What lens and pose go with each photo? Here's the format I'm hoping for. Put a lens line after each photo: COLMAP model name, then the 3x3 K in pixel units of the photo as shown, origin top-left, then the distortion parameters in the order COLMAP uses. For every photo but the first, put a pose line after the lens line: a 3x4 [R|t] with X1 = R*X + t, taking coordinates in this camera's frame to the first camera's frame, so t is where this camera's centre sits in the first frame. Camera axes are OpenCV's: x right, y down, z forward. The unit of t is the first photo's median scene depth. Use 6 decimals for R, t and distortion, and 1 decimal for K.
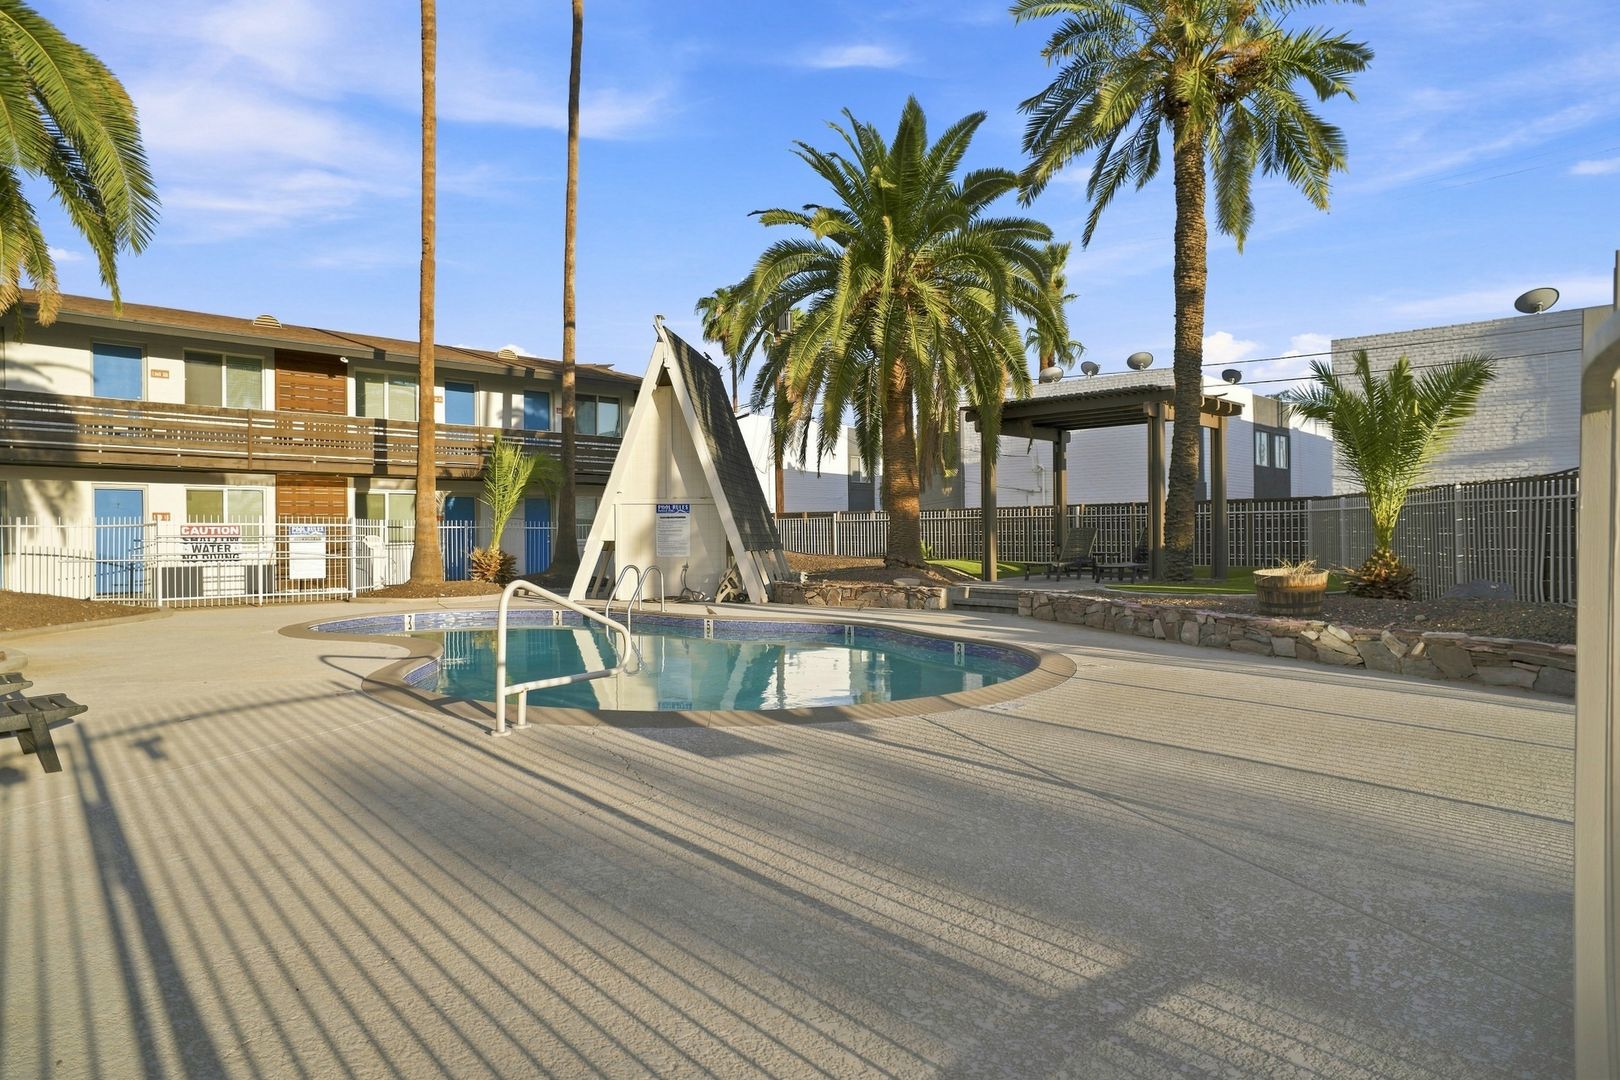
lens RADIAL K [[982.2, 0, 811.9], [0, 982.2, 515.0], [0, 0, 1]] dist [-0.044685, 0.033793]
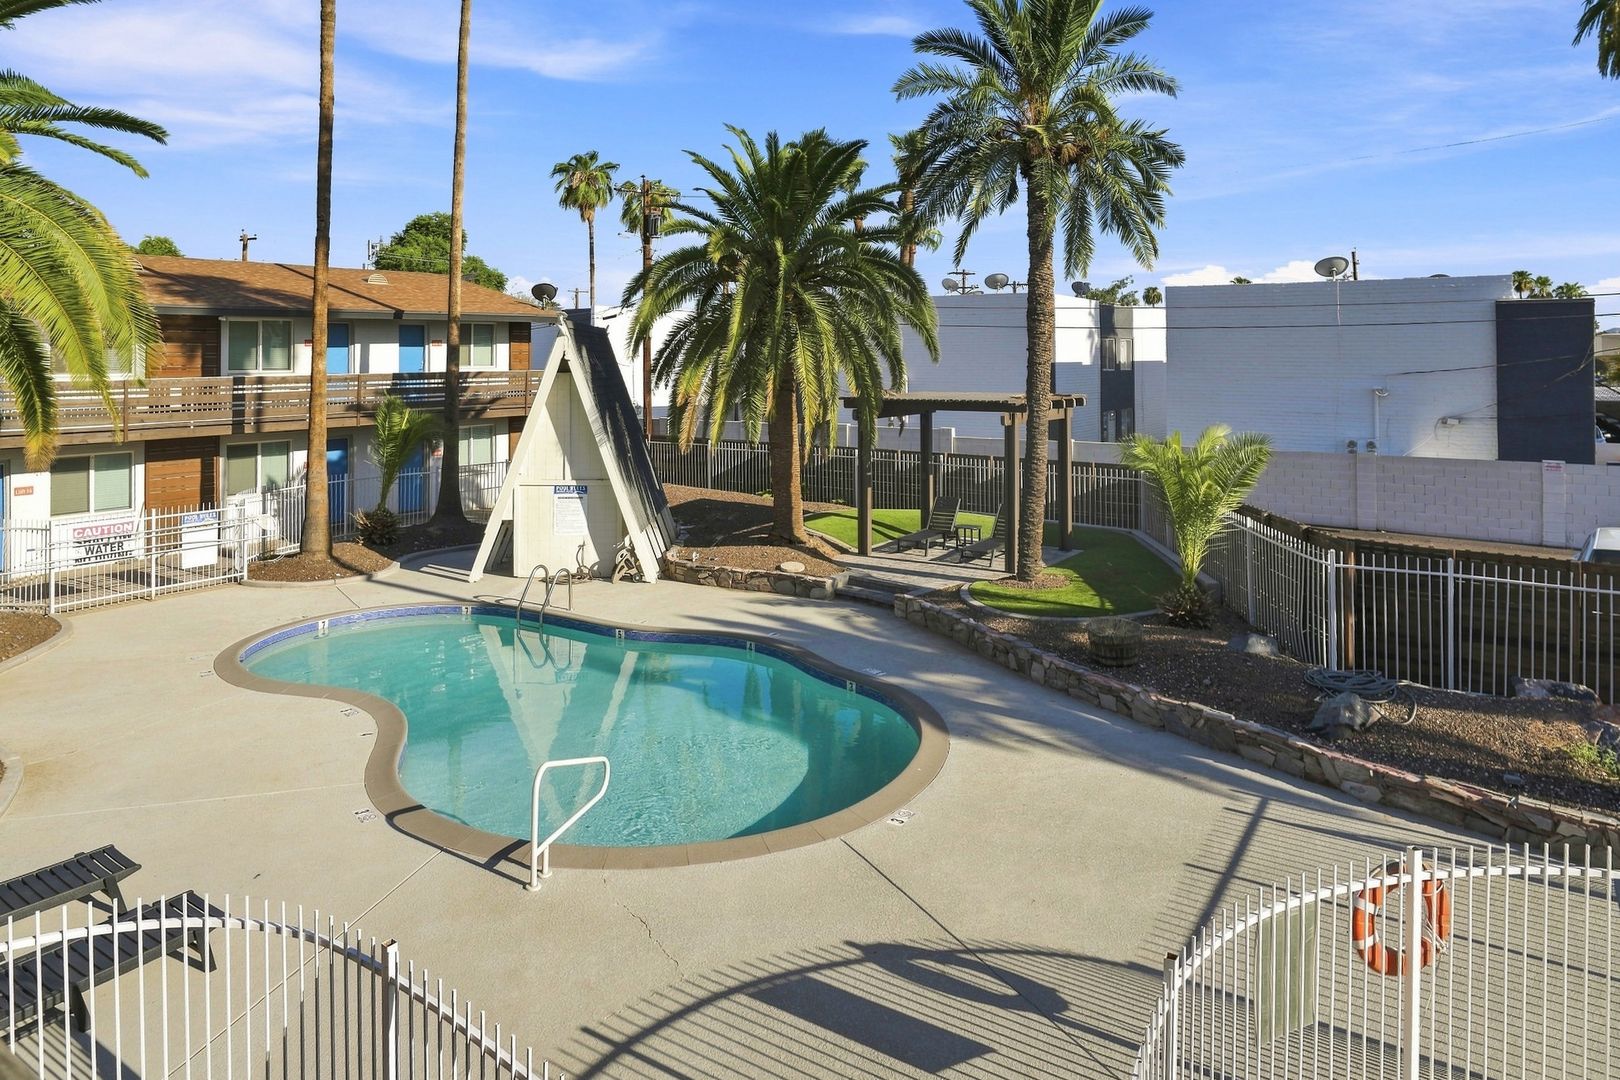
lens RADIAL K [[1026.1, 0, 817.8], [0, 1026.1, 328.7], [0, 0, 1]] dist [-0.021805, 0.002217]
pose [[0.988476, 0.012756, 0.150838, -0.047352], [-0.008531, 0.999554, -0.028622, -0.150196], [-0.151136, 0.027005, 0.988144, -0.134181]]
